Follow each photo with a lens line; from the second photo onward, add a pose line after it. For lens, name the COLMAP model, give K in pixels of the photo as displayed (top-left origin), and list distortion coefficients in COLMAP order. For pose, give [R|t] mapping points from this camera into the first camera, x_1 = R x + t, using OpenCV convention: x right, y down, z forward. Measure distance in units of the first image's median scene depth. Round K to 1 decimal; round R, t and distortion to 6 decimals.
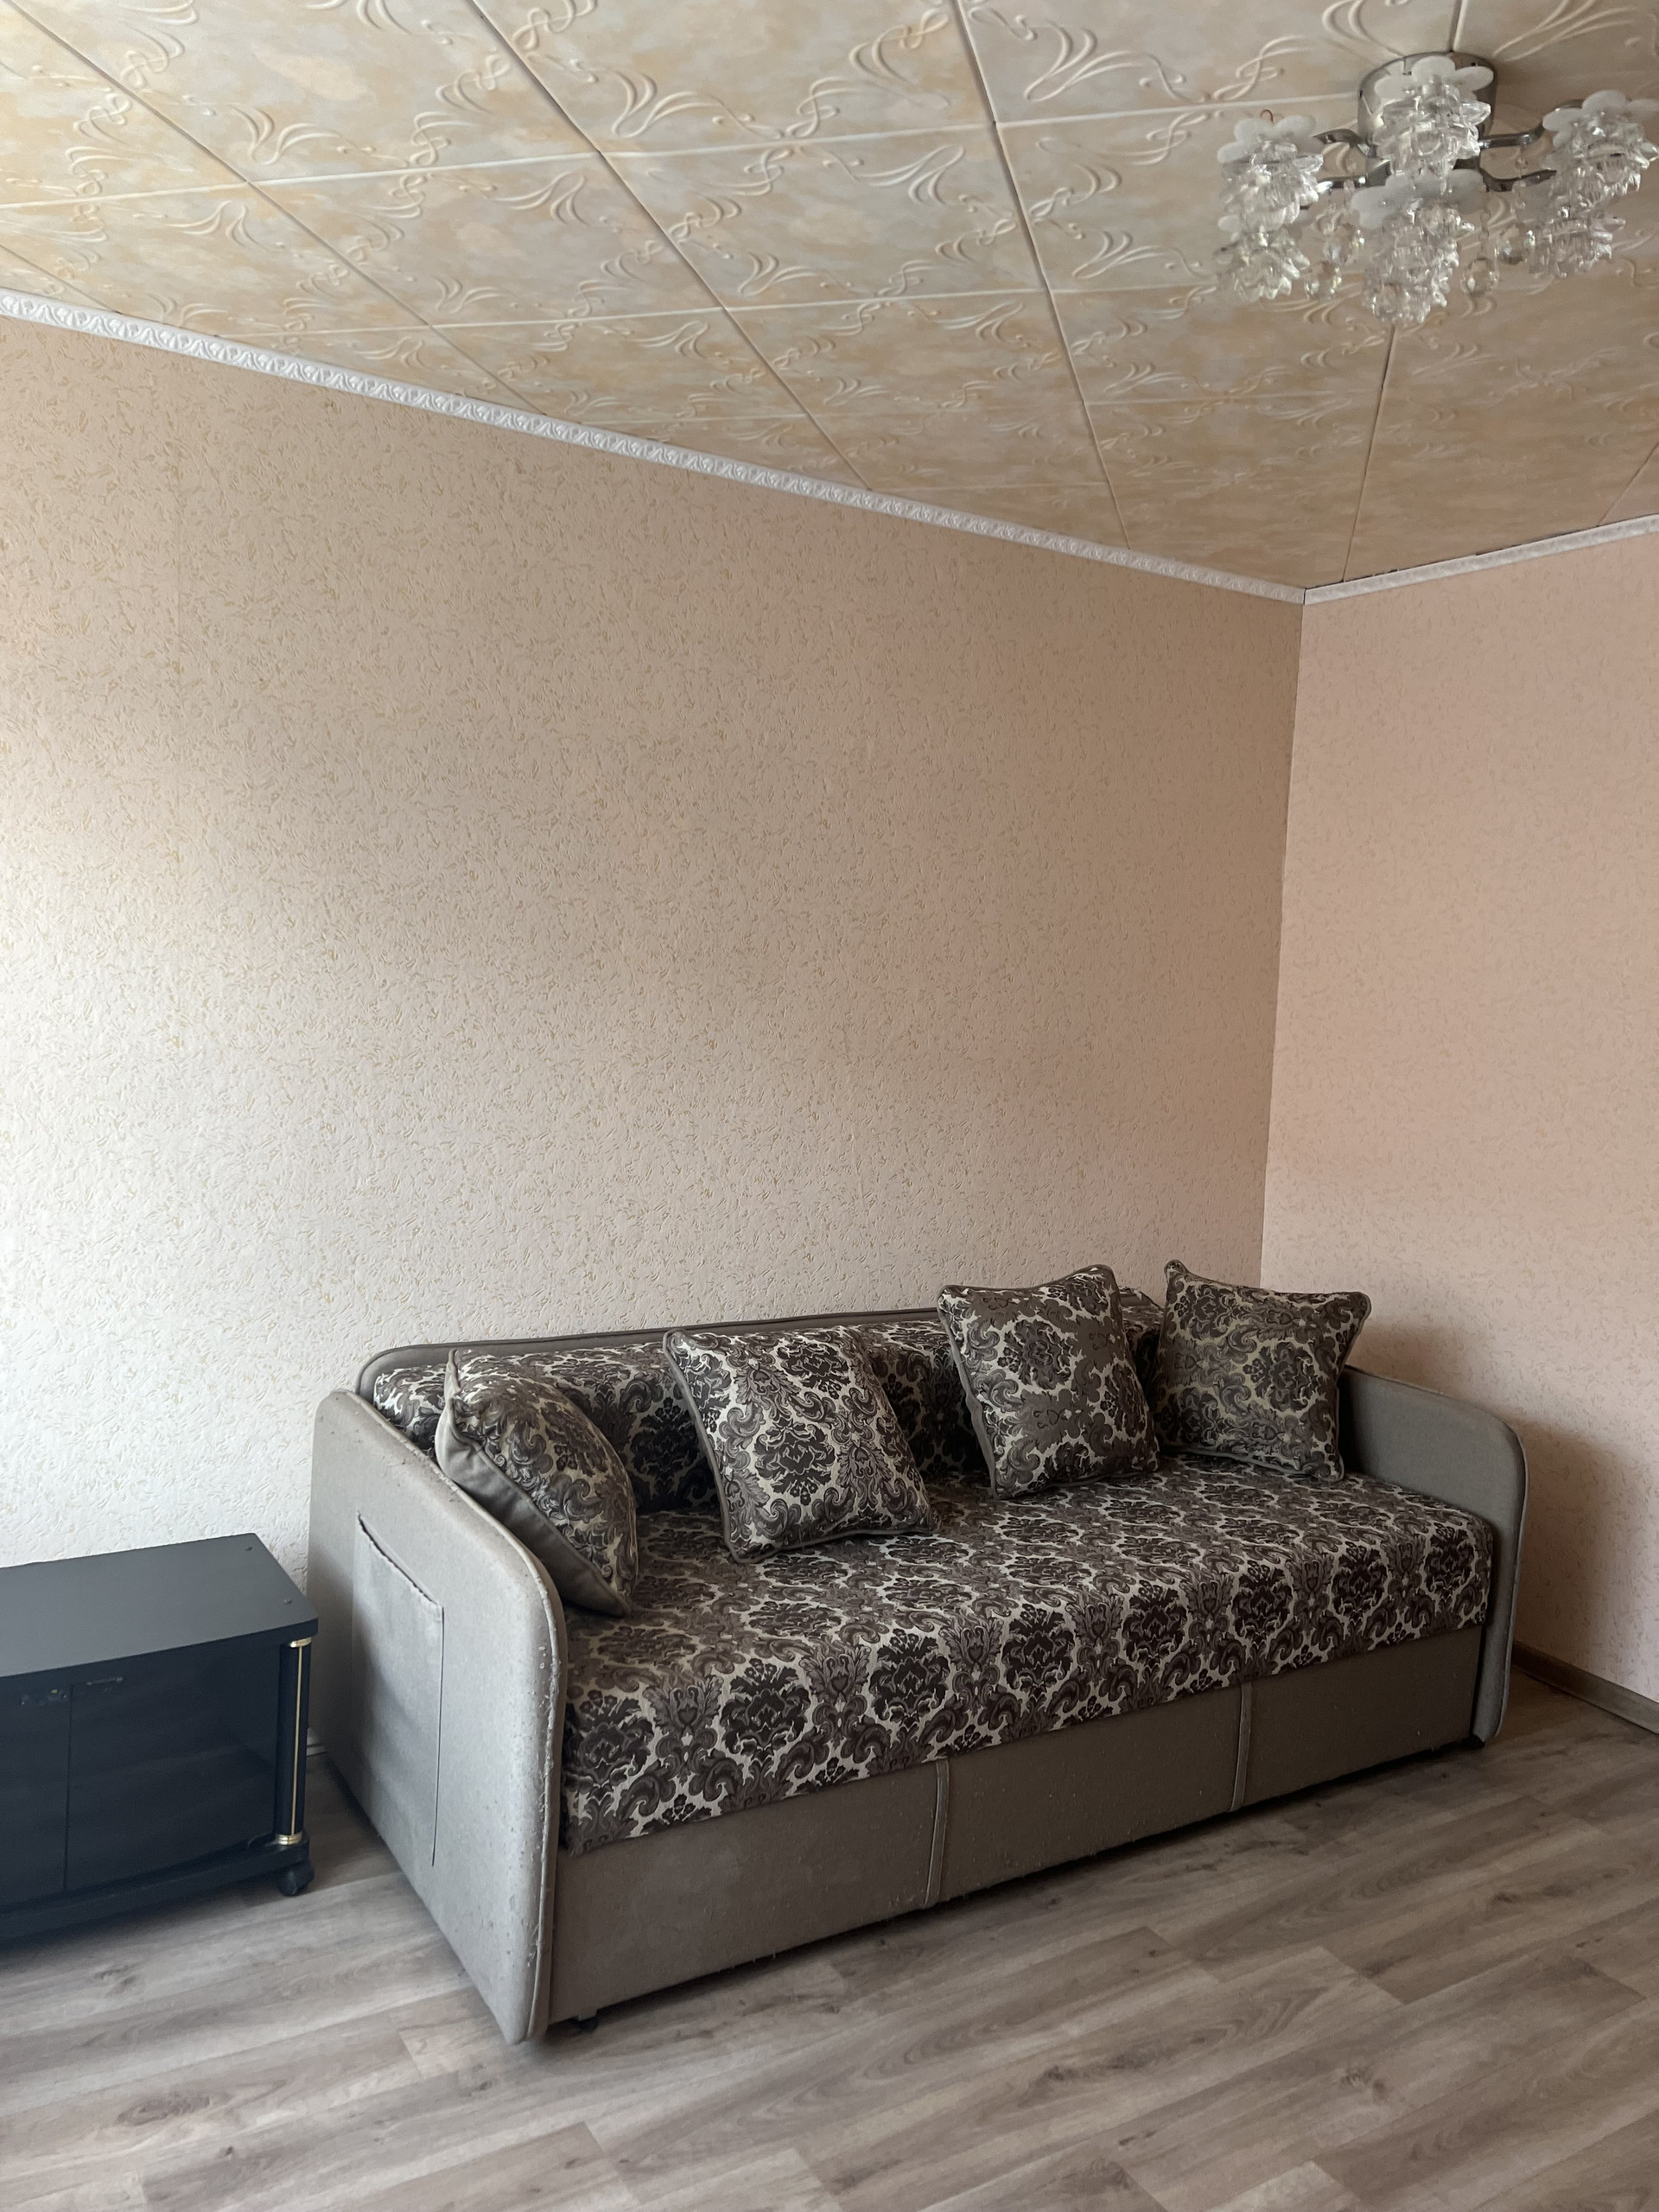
lens RADIAL K [[1656.7, 0, 750.1], [0, 1656.7, 1092.9], [0, 0, 1]] dist [0.104255, -0.098944]
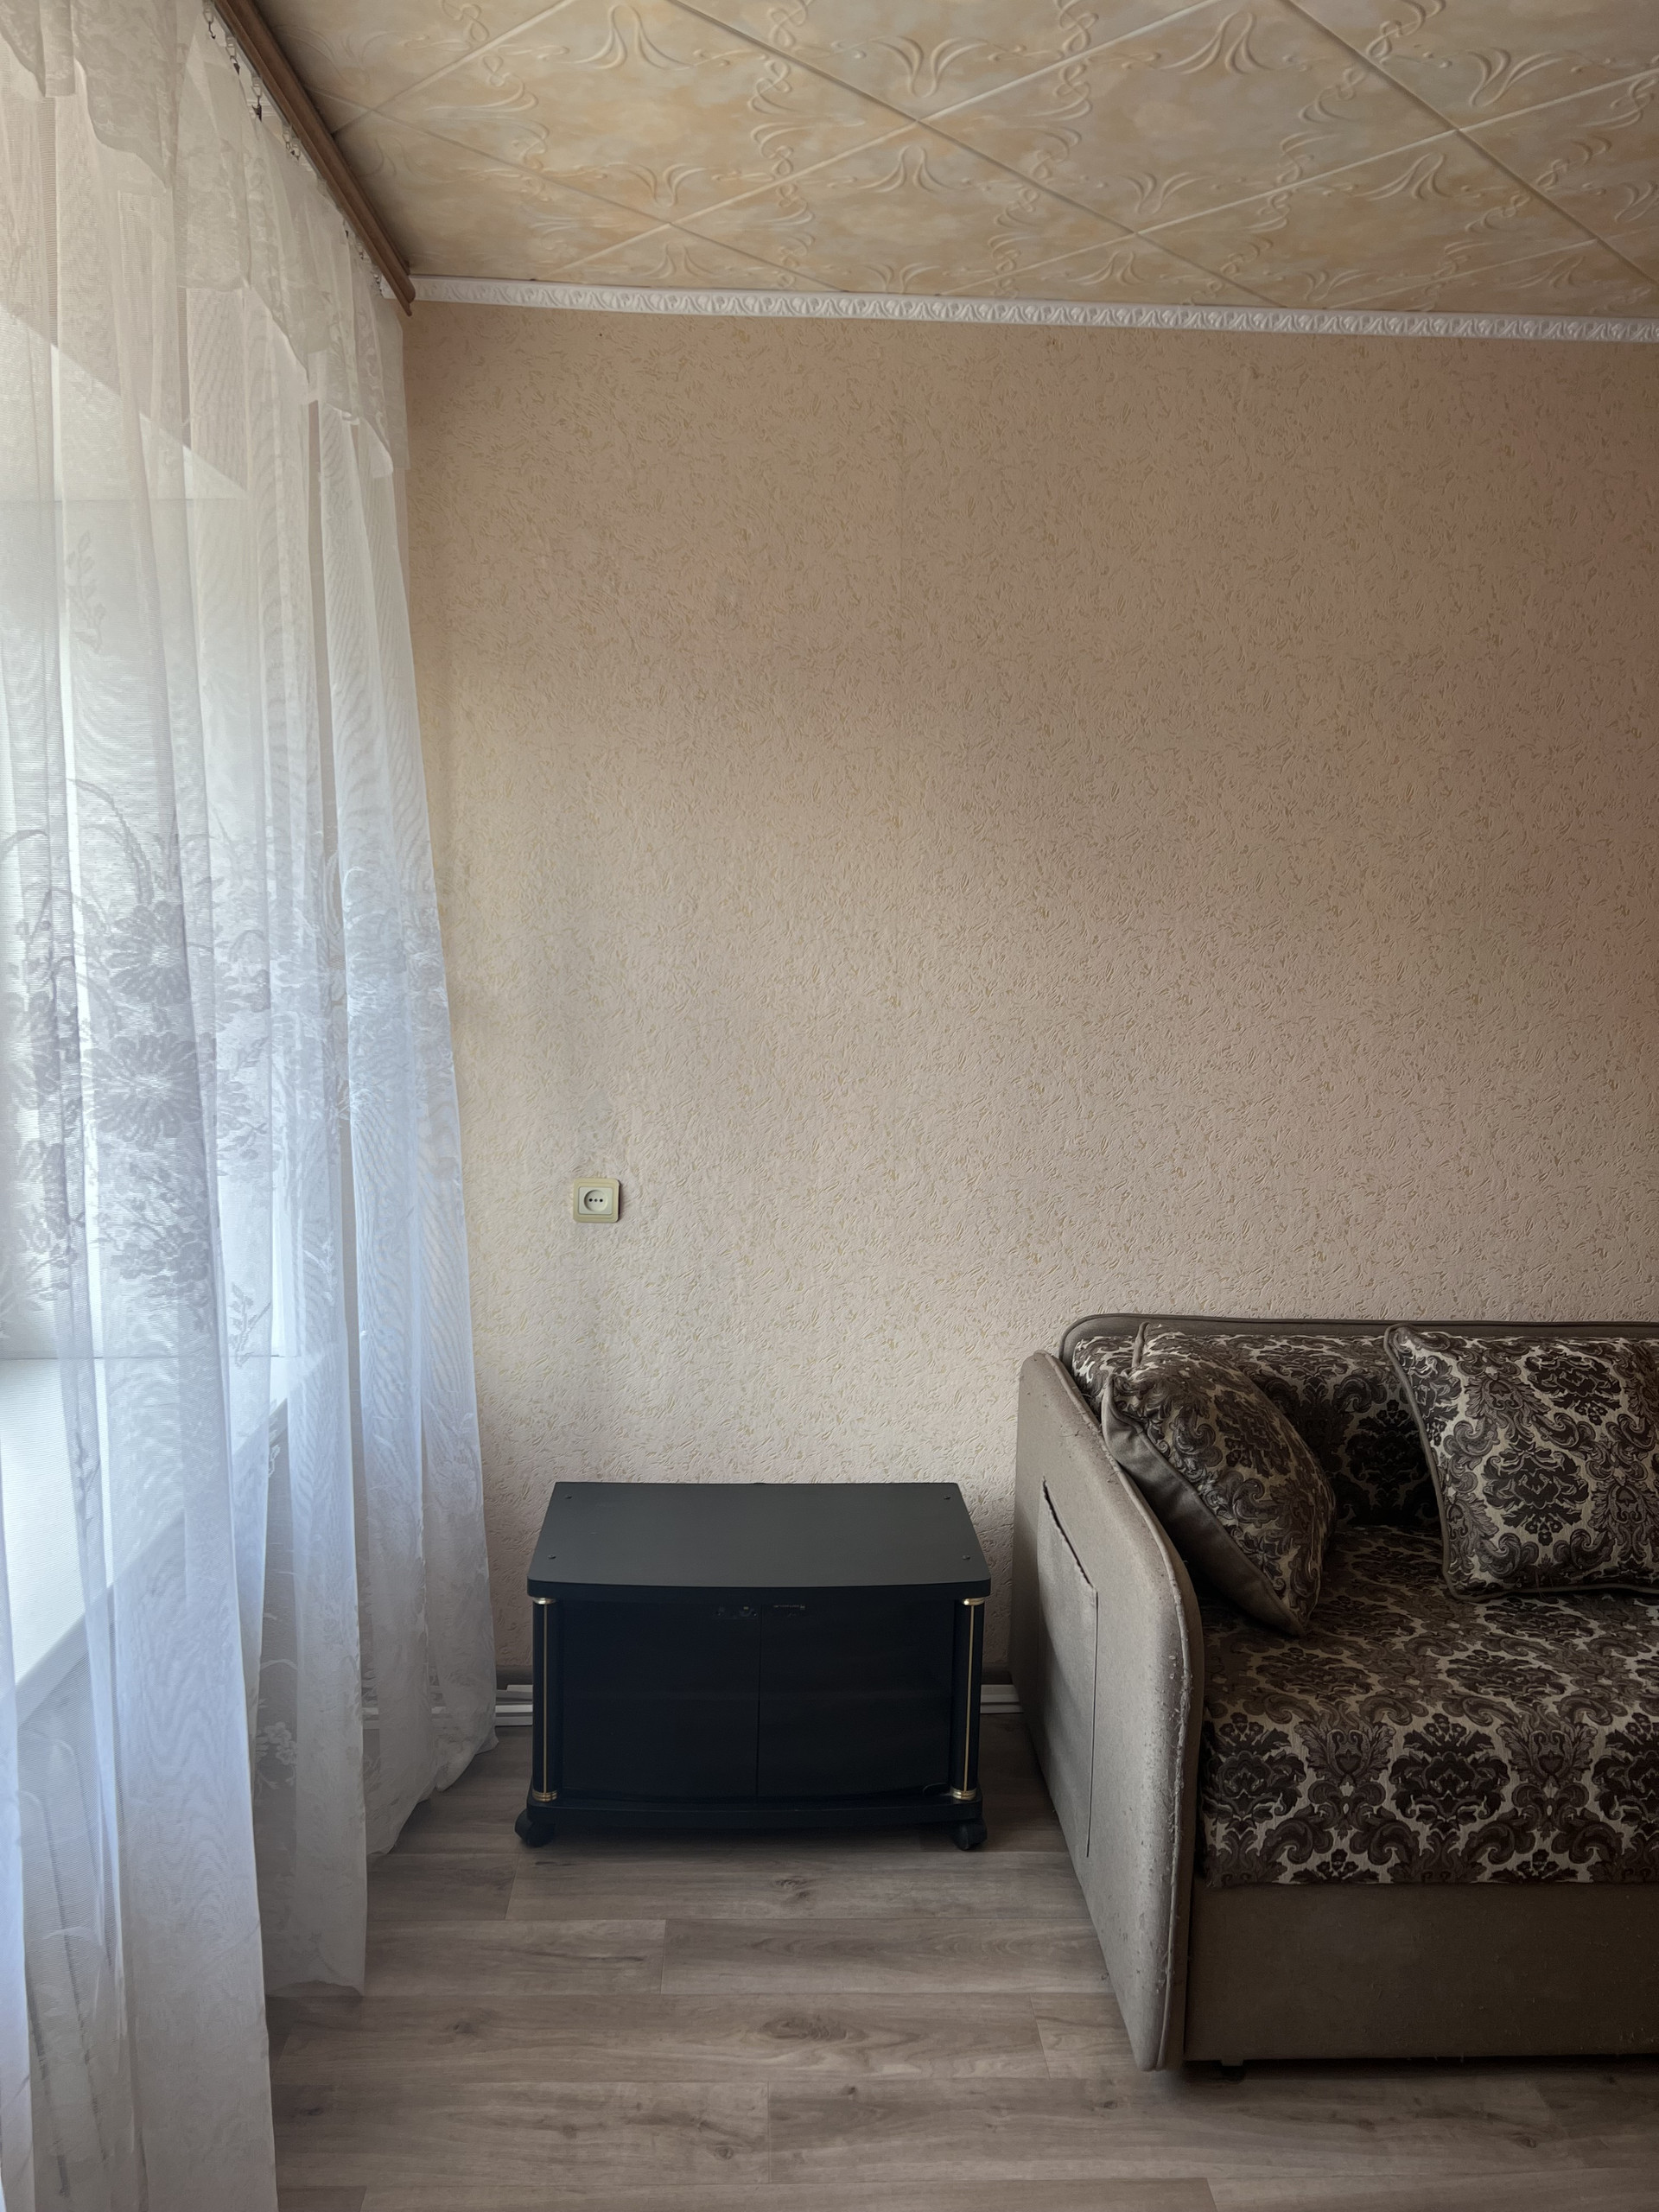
lens RADIAL K [[1650.6, 0, 826.5], [0, 1650.6, 1093.2], [0, 0, 1]] dist [0.071343, -0.051204]
pose [[0.888442, 0.022574, -0.458433, 0.099046], [-0.012162, 0.999597, 0.025652, 0.001216], [0.458827, -0.017215, 0.888359, 0.088145]]
